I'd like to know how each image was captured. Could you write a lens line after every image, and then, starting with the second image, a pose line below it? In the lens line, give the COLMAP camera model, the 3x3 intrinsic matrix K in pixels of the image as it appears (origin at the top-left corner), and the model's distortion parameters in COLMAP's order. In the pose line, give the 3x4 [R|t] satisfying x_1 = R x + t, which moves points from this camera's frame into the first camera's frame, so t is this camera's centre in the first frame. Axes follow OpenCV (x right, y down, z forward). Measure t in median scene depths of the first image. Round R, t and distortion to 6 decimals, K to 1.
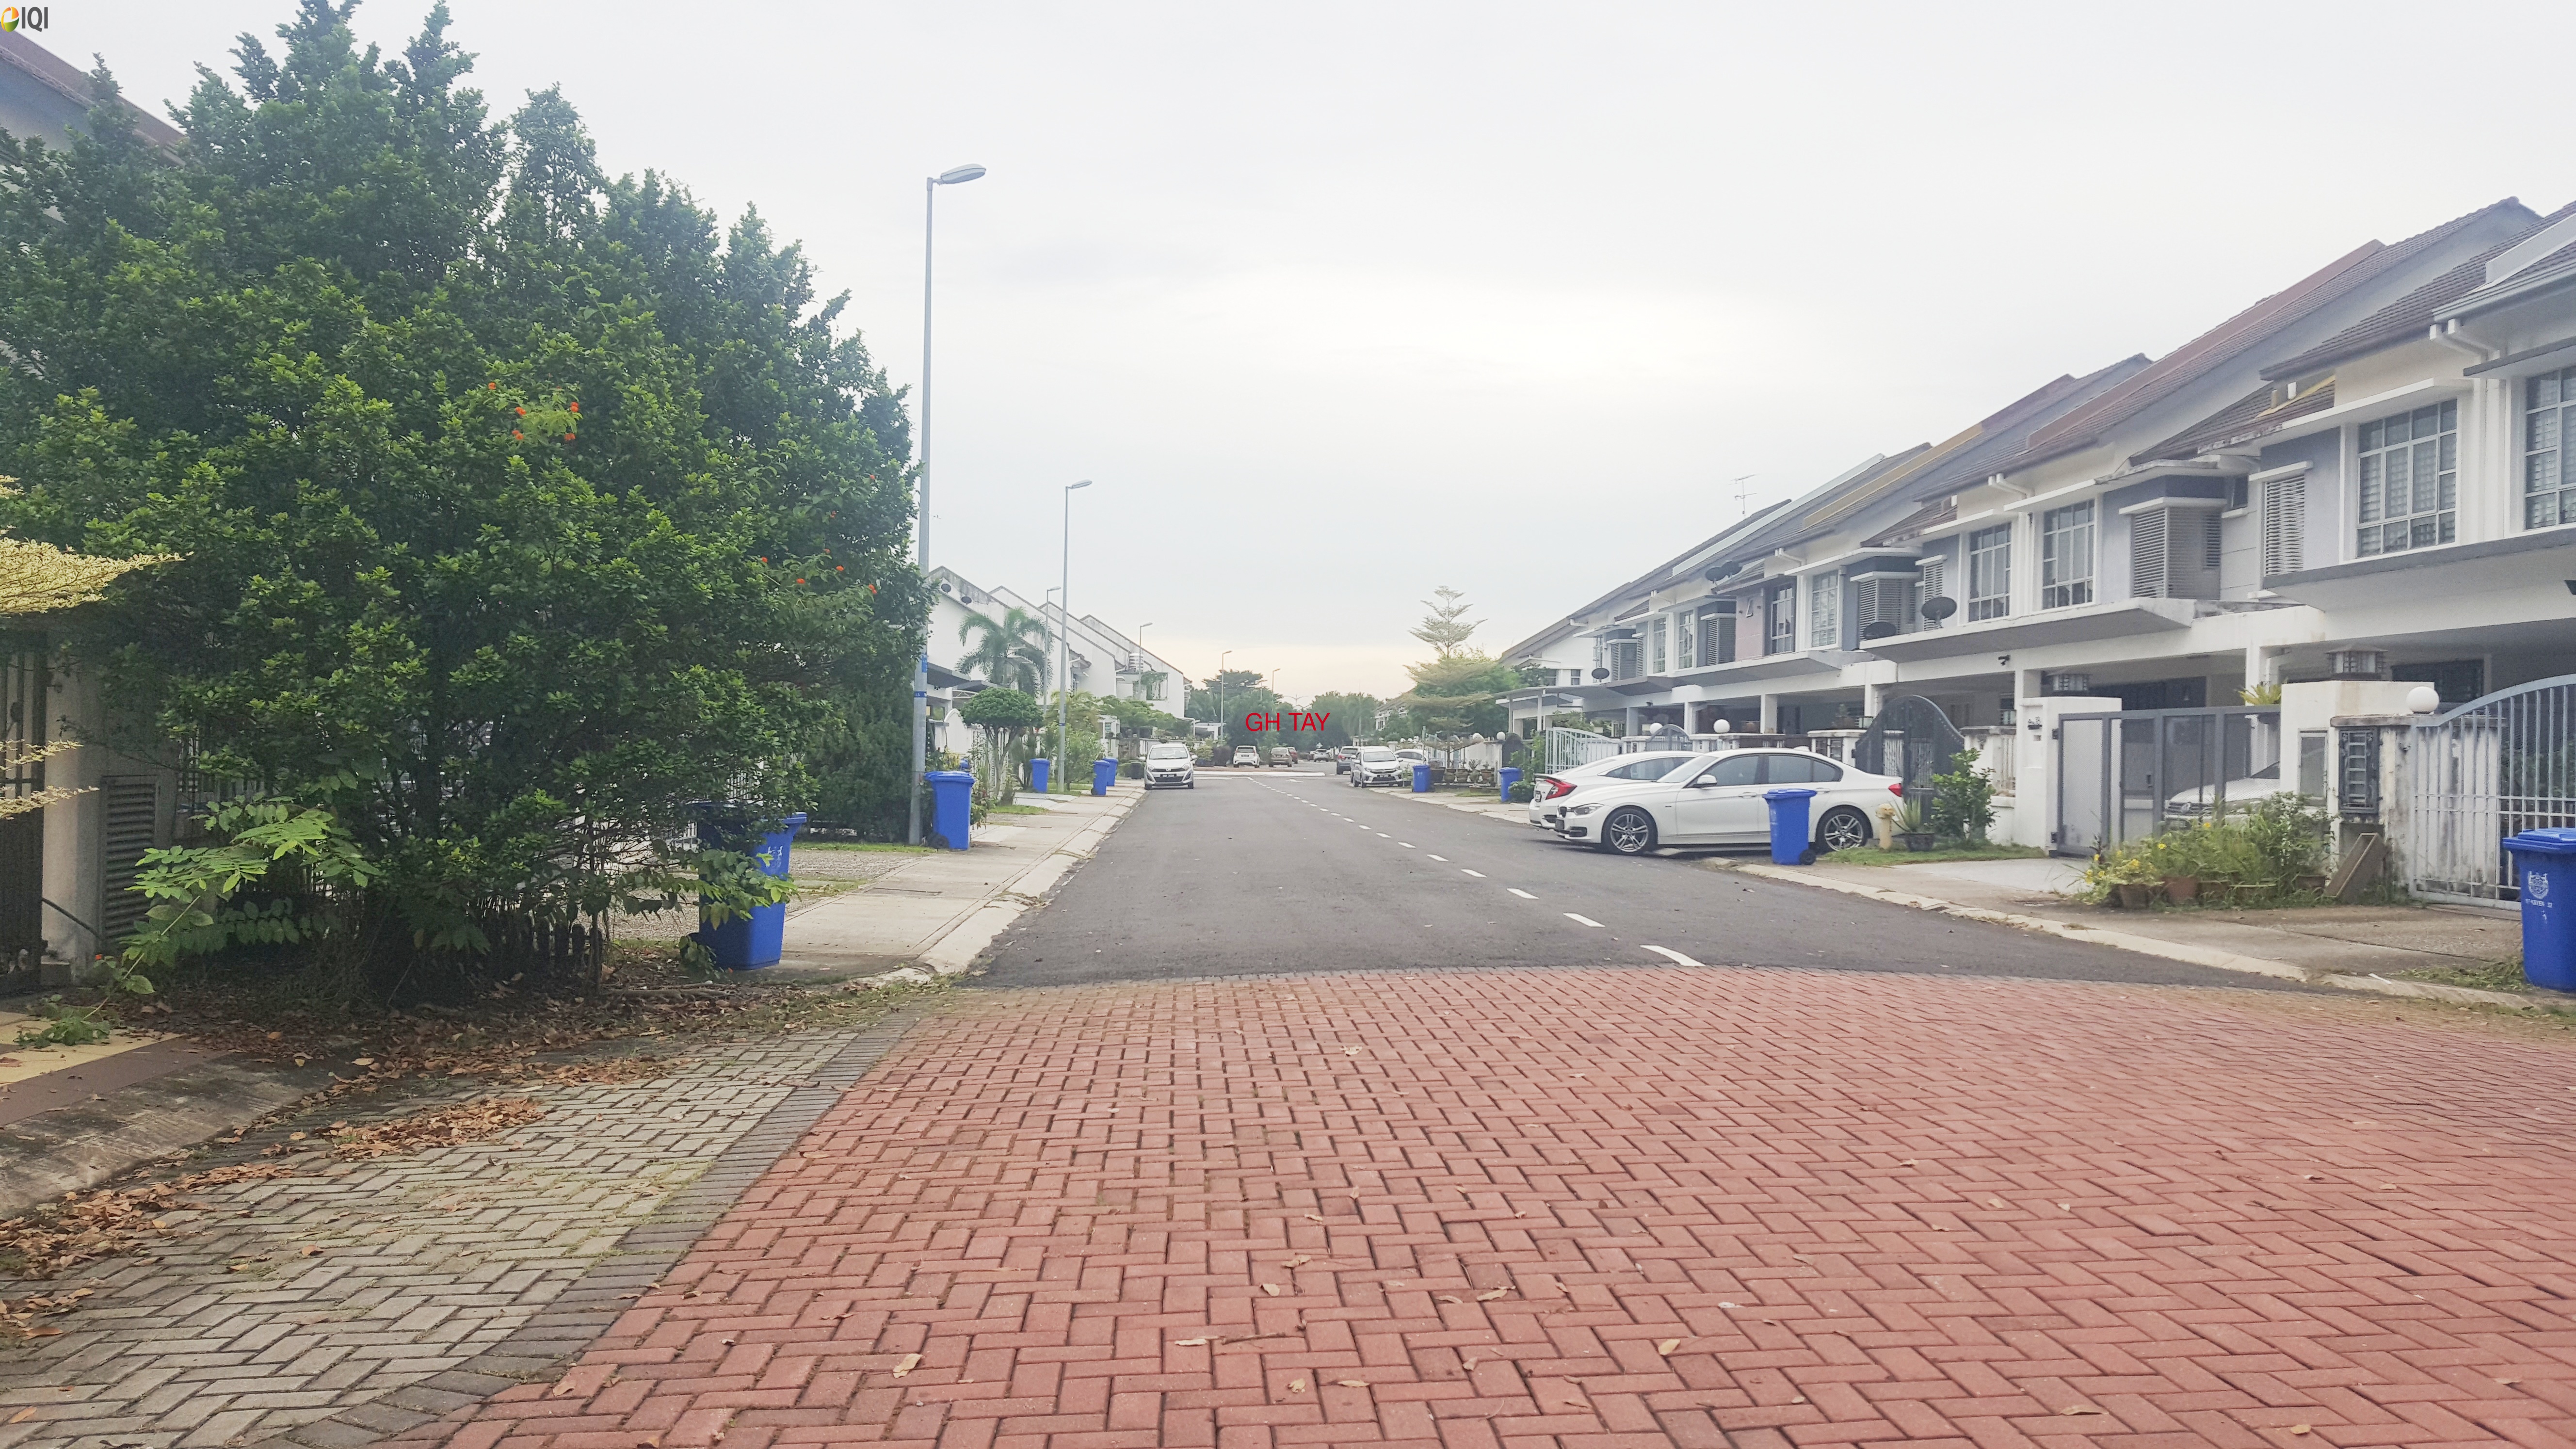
lens RADIAL K [[1916.1, 0, 1288.0], [0, 1916.1, 724.5], [0, 0, 1]] dist [0.152001, -0.217912]
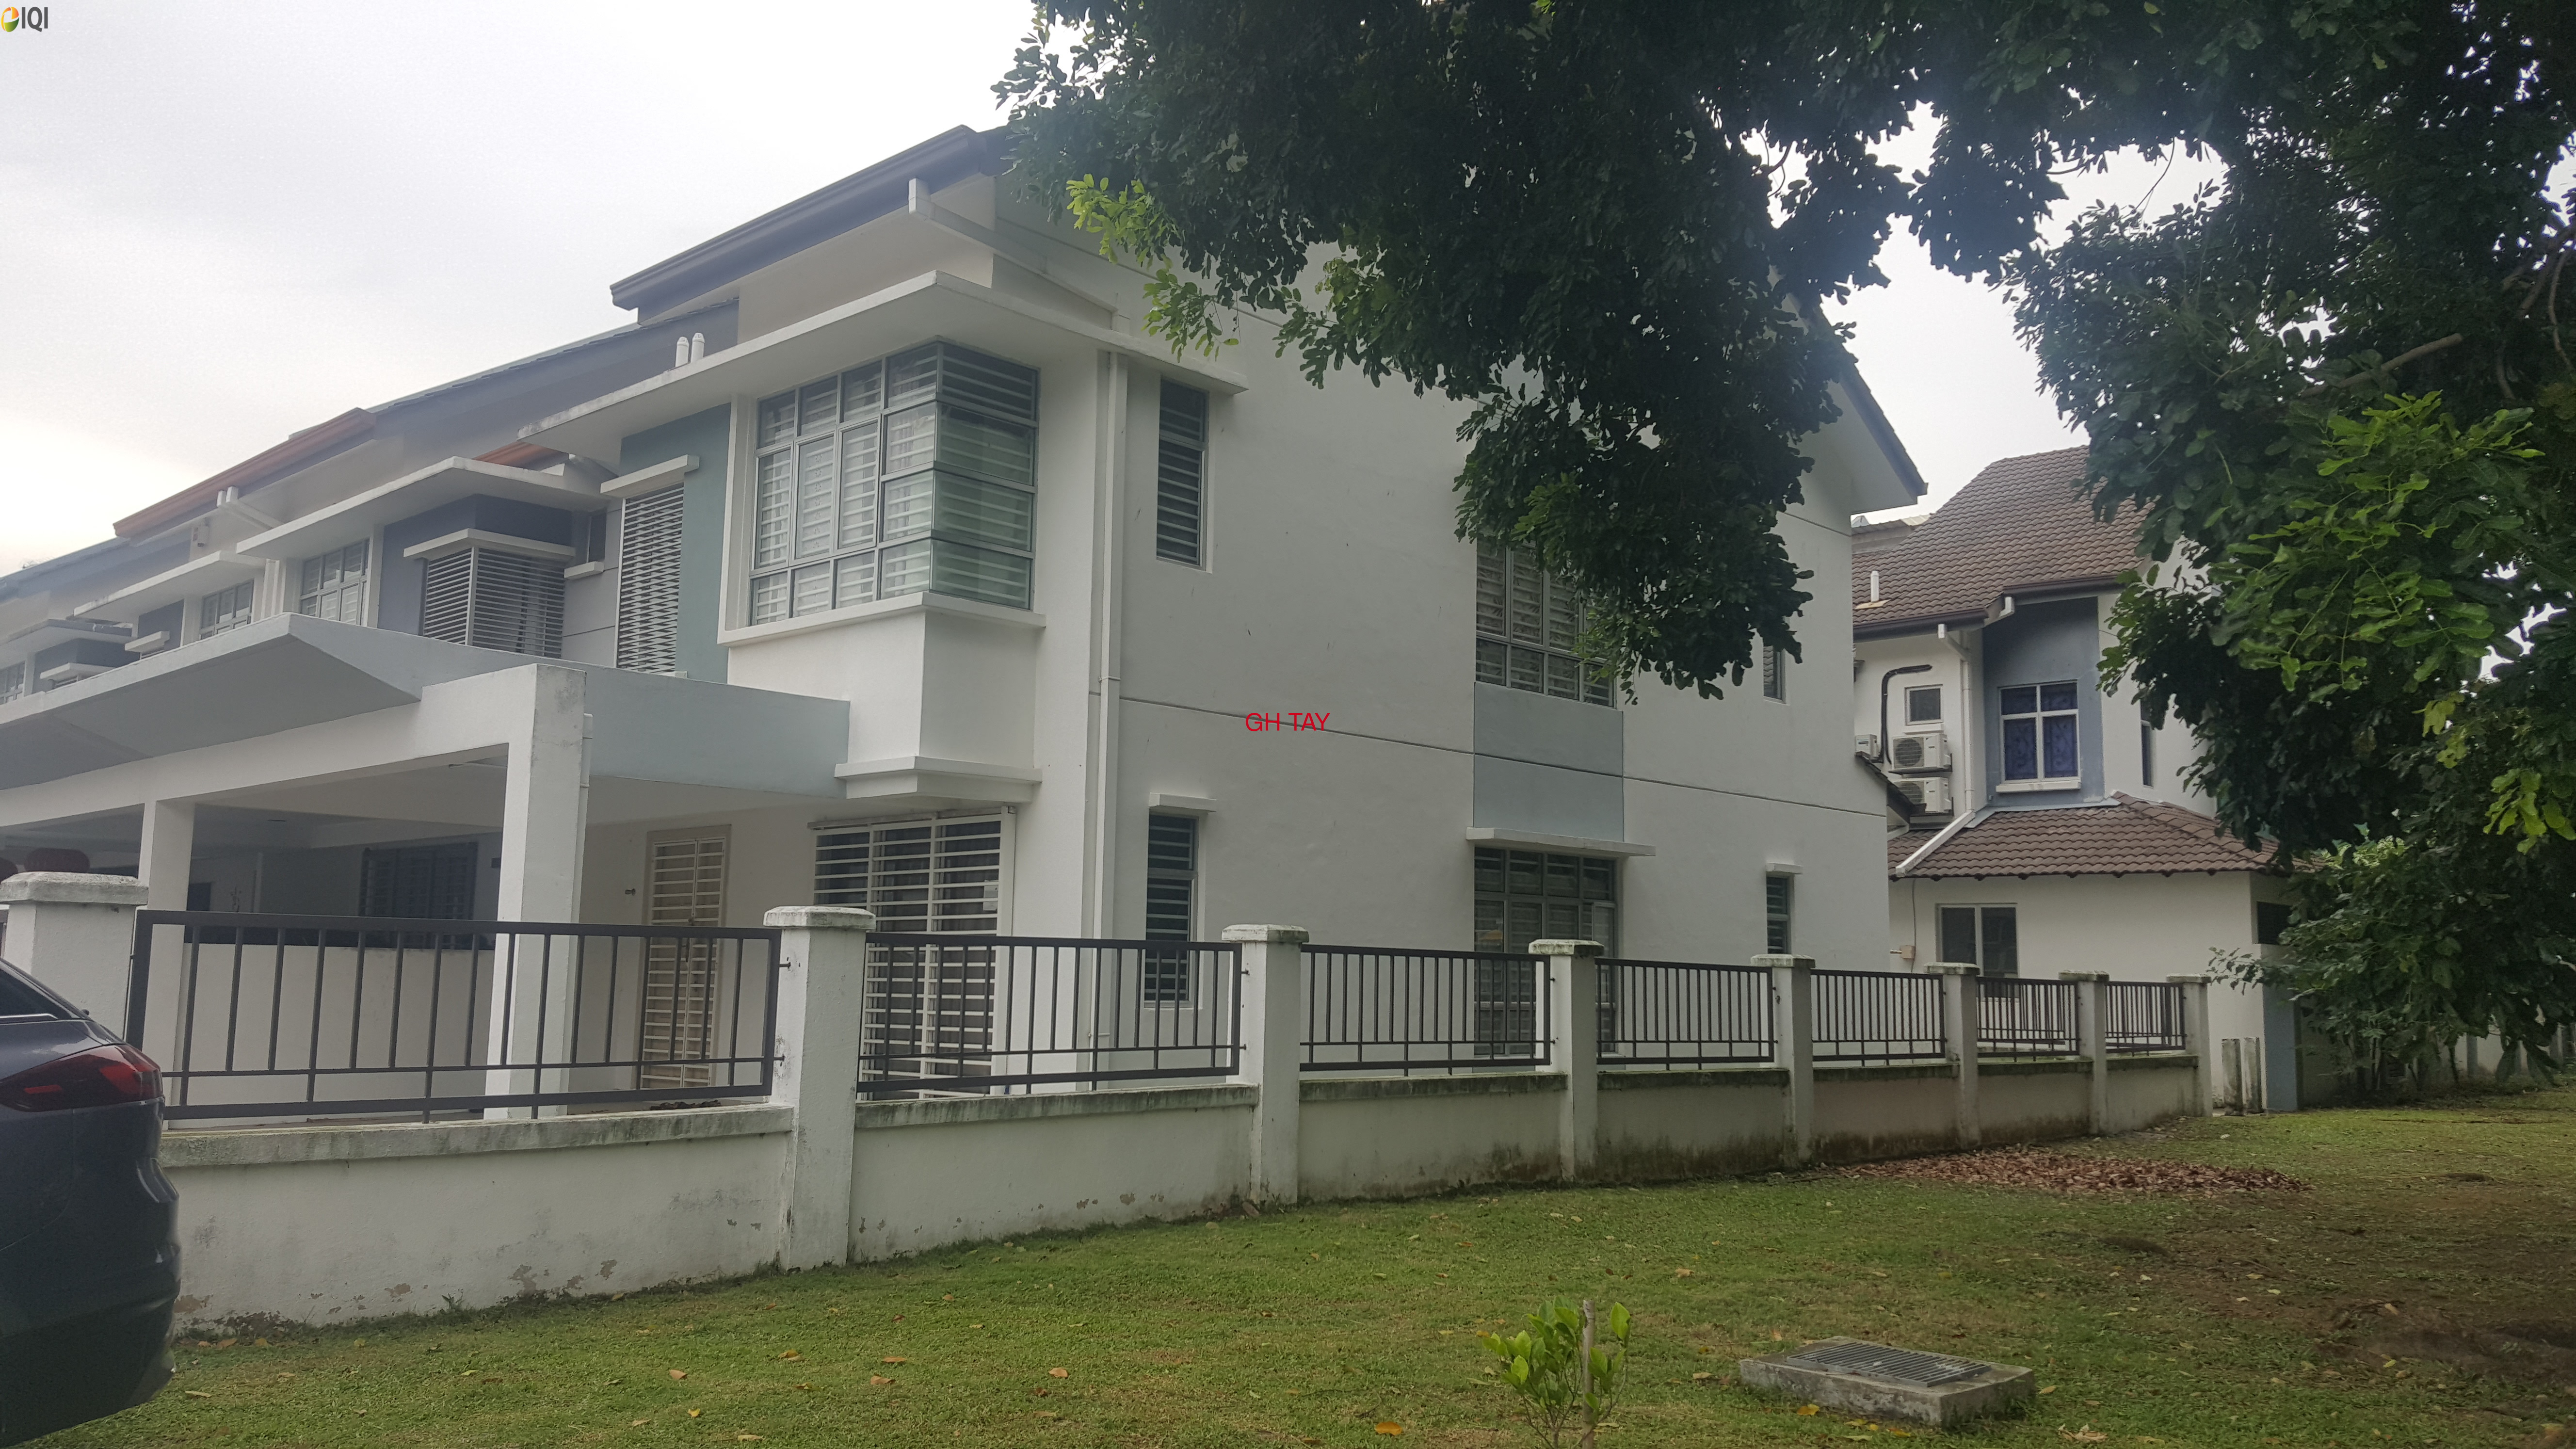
lens RADIAL K [[1916.1, 0, 1288.0], [0, 1916.1, 724.5], [0, 0, 1]] dist [0.152001, -0.217912]
pose [[0.754472, 0.088503, 0.650337, 0.274546], [-0.022196, 0.993741, -0.109485, -0.002355], [-0.655956, 0.068169, 0.751714, 0.442086]]
